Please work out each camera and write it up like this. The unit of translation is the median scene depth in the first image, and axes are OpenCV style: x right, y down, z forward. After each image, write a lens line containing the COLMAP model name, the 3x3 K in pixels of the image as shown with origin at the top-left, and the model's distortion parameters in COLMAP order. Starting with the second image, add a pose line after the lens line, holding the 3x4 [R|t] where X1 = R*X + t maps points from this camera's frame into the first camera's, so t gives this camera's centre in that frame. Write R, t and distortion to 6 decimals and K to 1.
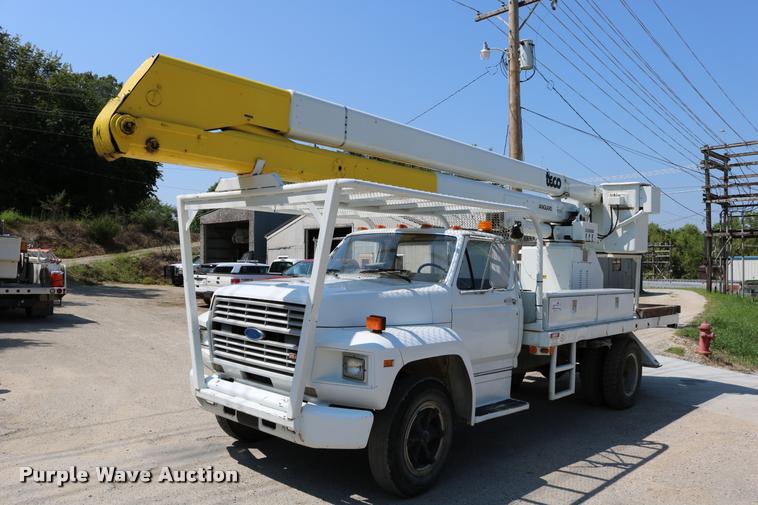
lens RADIAL K [[625.9, 0, 384.2], [0, 625.9, 251.1], [0, 0, 1]] dist [-0.144039, 0.076850]
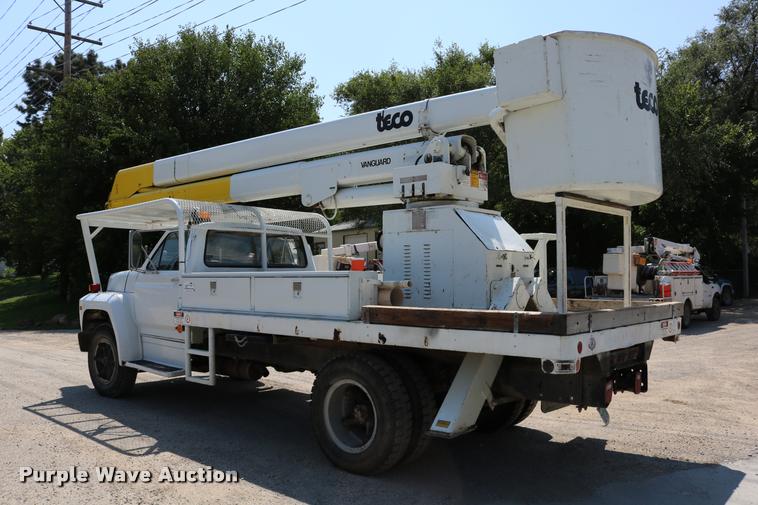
lens RADIAL K [[625.9, 0, 378.2], [0, 625.9, 255.6], [0, 0, 1]] dist [-0.144039, 0.076850]
pose [[0.028245, -0.055986, -0.998032, 1.215044], [0.020236, 0.998258, -0.055426, 0.096861], [0.999396, -0.018631, 0.029328, 1.213558]]
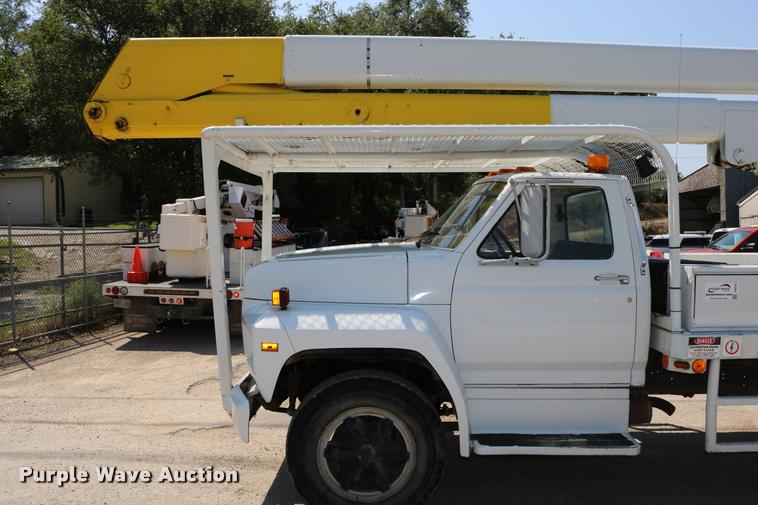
lens RADIAL K [[625.9, 0, 378.9], [0, 625.9, 252.6], [0, 0, 1]] dist [-0.144039, 0.076850]
pose [[0.663889, -0.003337, -0.747823, 0.510297], [0.034277, 0.999075, 0.025973, 0.030478], [0.747045, -0.042876, 0.663389, 0.418411]]
